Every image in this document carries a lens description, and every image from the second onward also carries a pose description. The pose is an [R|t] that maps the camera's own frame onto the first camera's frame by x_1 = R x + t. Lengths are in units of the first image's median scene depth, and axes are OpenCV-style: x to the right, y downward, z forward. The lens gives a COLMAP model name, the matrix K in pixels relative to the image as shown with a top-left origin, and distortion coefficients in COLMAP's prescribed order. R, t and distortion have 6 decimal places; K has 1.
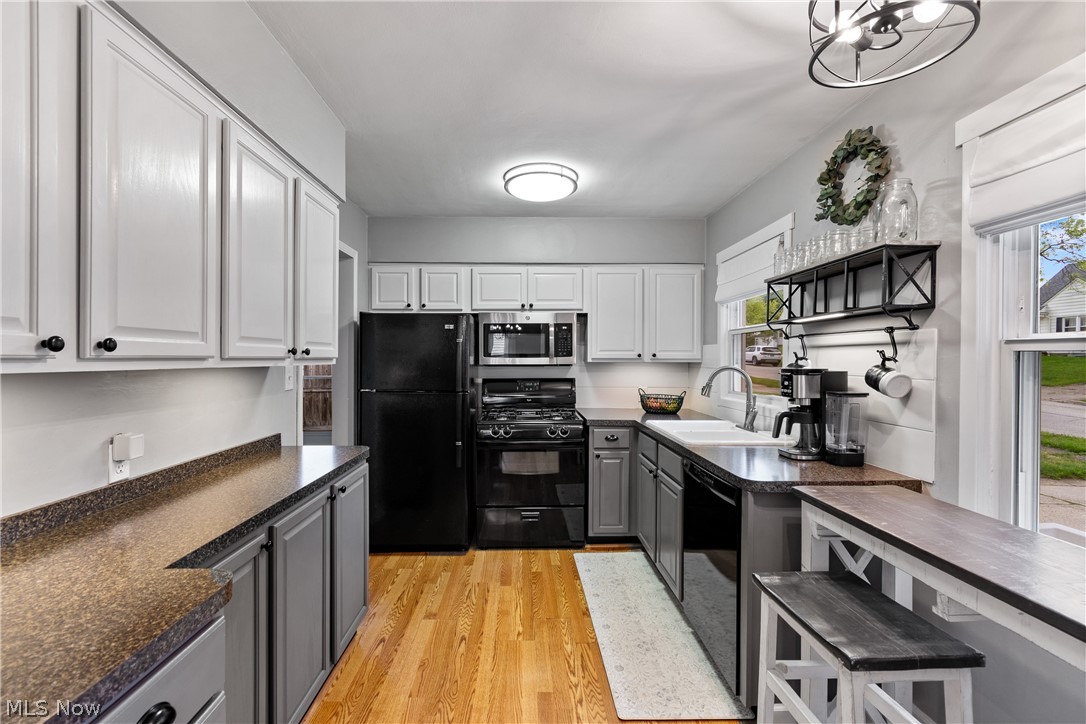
lens RADIAL K [[482.4, 0, 534.0], [0, 482.4, 361.5], [0, 0, 1]] dist [0.002387, -0.000664]
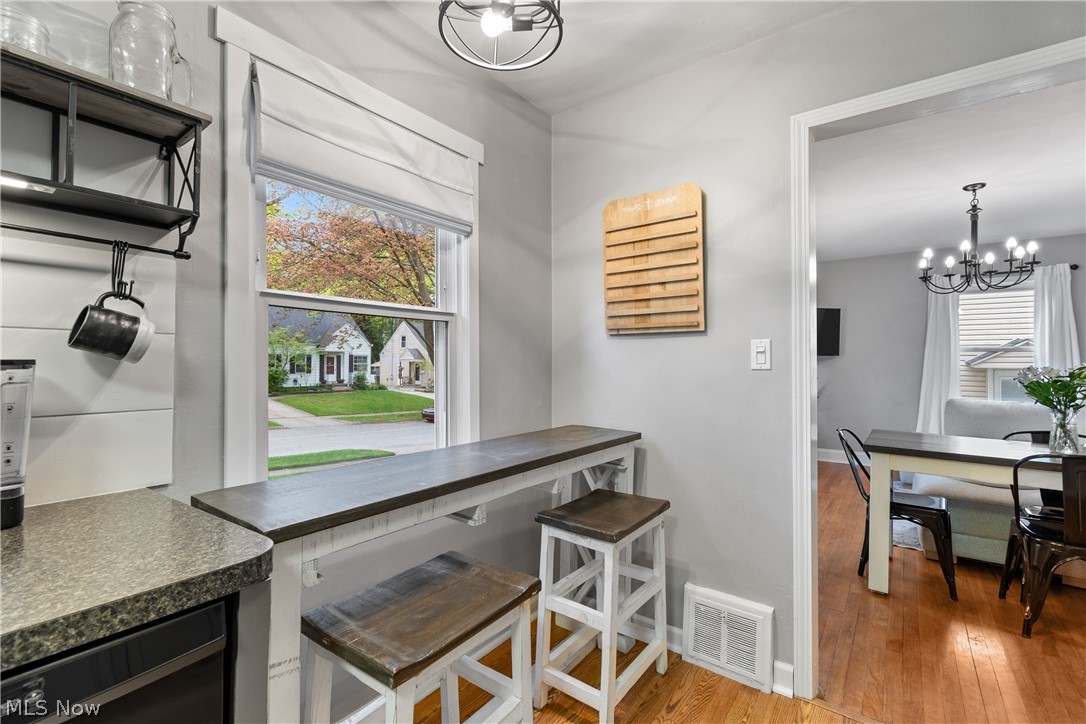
lens RADIAL K [[480.2, 0, 542.6], [0, 480.2, 351.7], [0, 0, 1]] dist [0.000298, -0.000780]
pose [[-0.786277, 0.005523, 0.617849, -0.011291], [-0.004348, 0.999886, -0.014470, 0.042320], [-0.617859, -0.014064, -0.786163, 0.724426]]
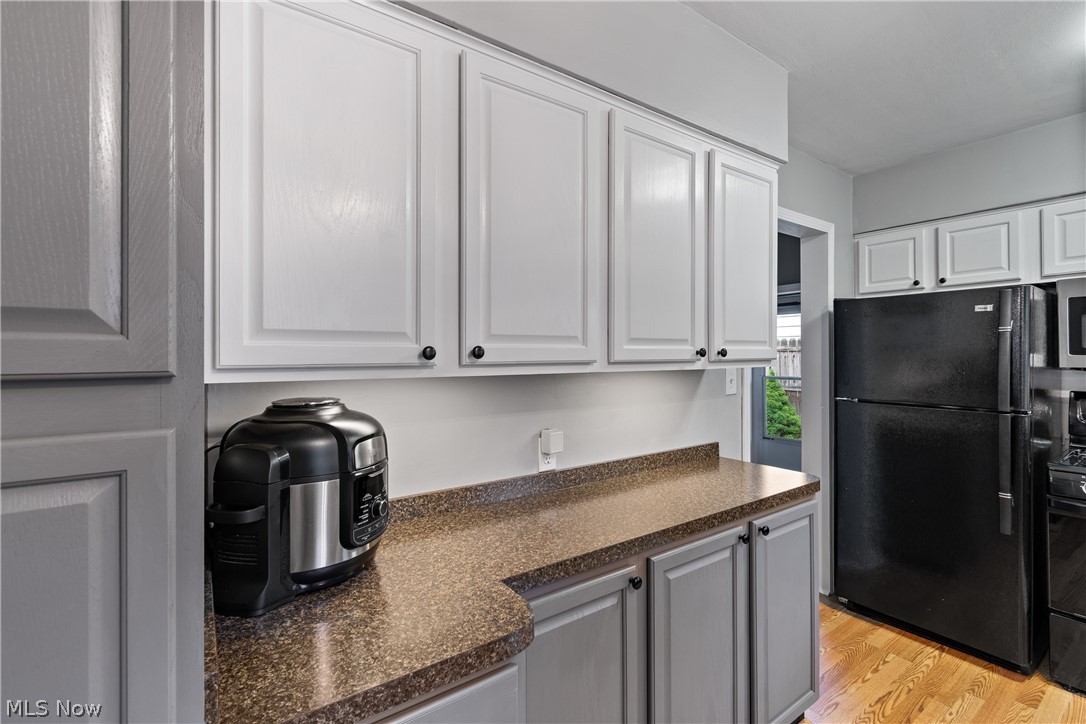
lens RADIAL K [[484.8, 0, 540.4], [0, 484.8, 351.9], [0, 0, 1]] dist [0.001228, -0.000846]
pose [[0.556160, -0.008723, -0.831029, 0.035522], [-0.000242, 0.999943, -0.010658, -0.008615], [0.831075, 0.006129, 0.556126, 0.182808]]
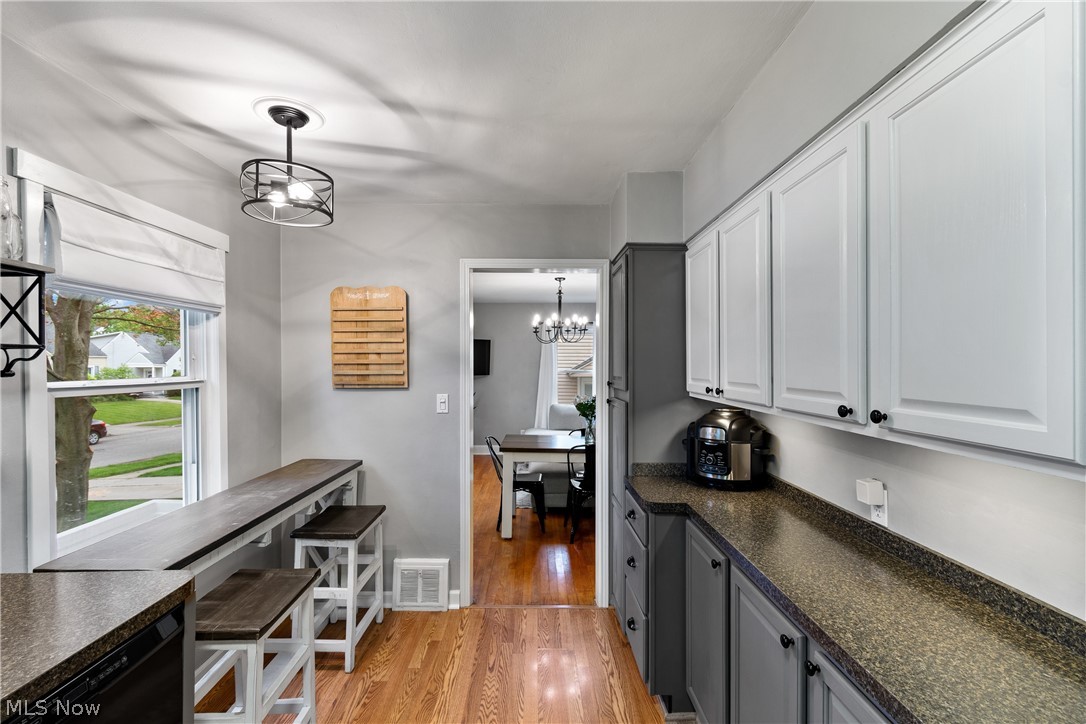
lens RADIAL K [[482.4, 0, 534.0], [0, 482.4, 361.5], [0, 0, 1]] dist [0.002387, -0.000664]
pose [[-0.999639, -0.003307, 0.026656, -0.065044], [-0.003231, 0.999991, 0.002864, -0.056409], [-0.026665, 0.002777, -0.999641, 1.057901]]
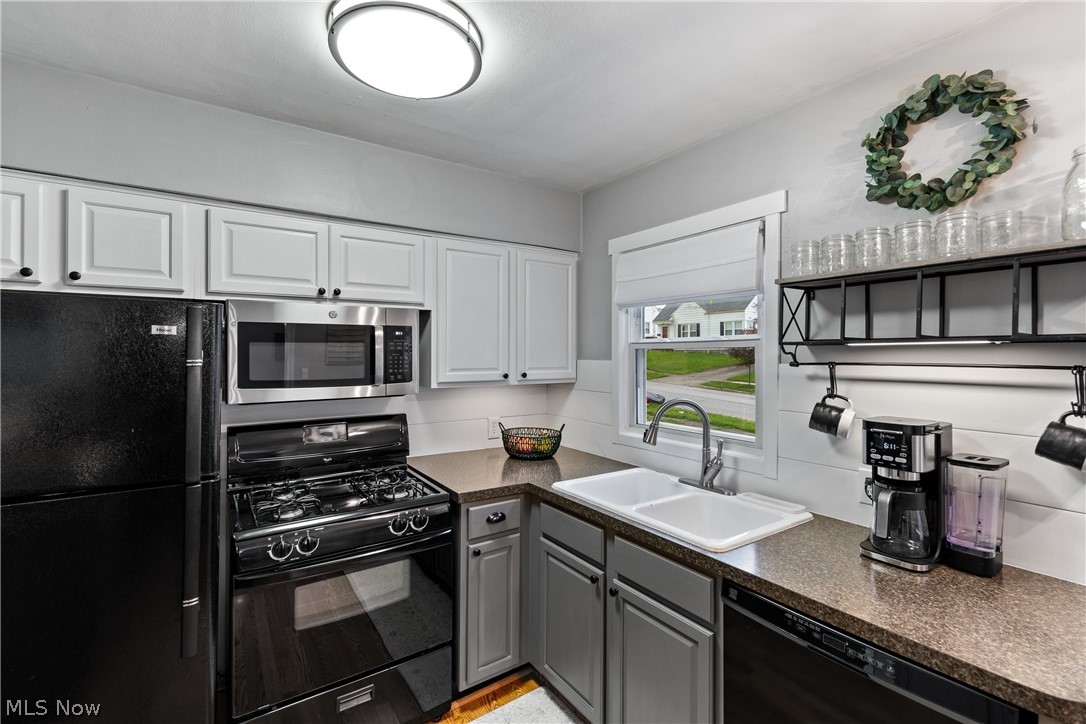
lens RADIAL K [[480.2, 0, 542.6], [0, 480.2, 351.7], [0, 0, 1]] dist [0.000298, -0.000780]
pose [[0.839454, 0.001208, 0.543429, -0.145204], [0.003877, 0.999959, -0.008212, -0.055885], [-0.543417, 0.009001, 0.839415, 0.541239]]
